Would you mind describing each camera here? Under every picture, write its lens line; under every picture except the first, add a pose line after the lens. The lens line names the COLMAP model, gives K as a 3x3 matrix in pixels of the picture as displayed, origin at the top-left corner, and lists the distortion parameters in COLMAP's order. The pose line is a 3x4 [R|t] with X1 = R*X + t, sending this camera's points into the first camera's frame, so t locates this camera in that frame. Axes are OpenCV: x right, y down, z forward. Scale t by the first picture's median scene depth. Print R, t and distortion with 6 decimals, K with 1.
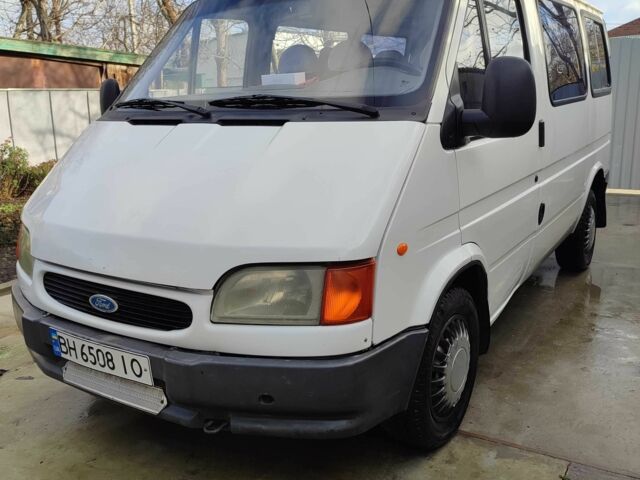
lens RADIAL K [[598.6, 0, 321.5], [0, 598.6, 237.4], [0, 0, 1]] dist [-0.008586, 0.000000]
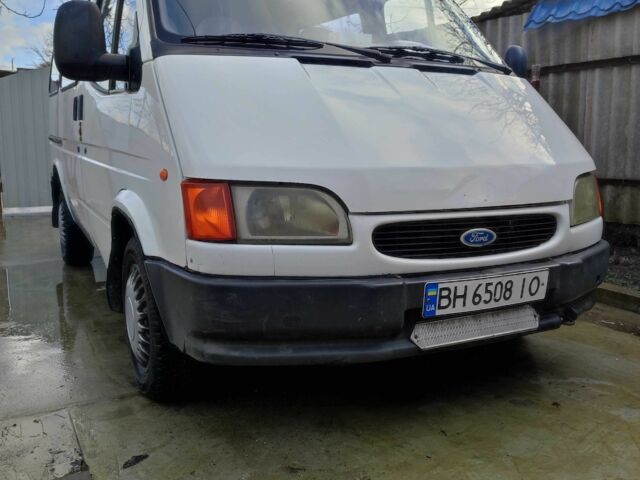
lens RADIAL K [[598.6, 0, 299.6], [0, 598.6, 240.4], [0, 0, 1]] dist [-0.008586, 0.000000]
pose [[0.522020, -0.112296, 0.845508, -0.603475], [0.174606, 0.984371, 0.022937, 0.020301], [-0.834870, 0.135657, 0.533469, 0.338386]]
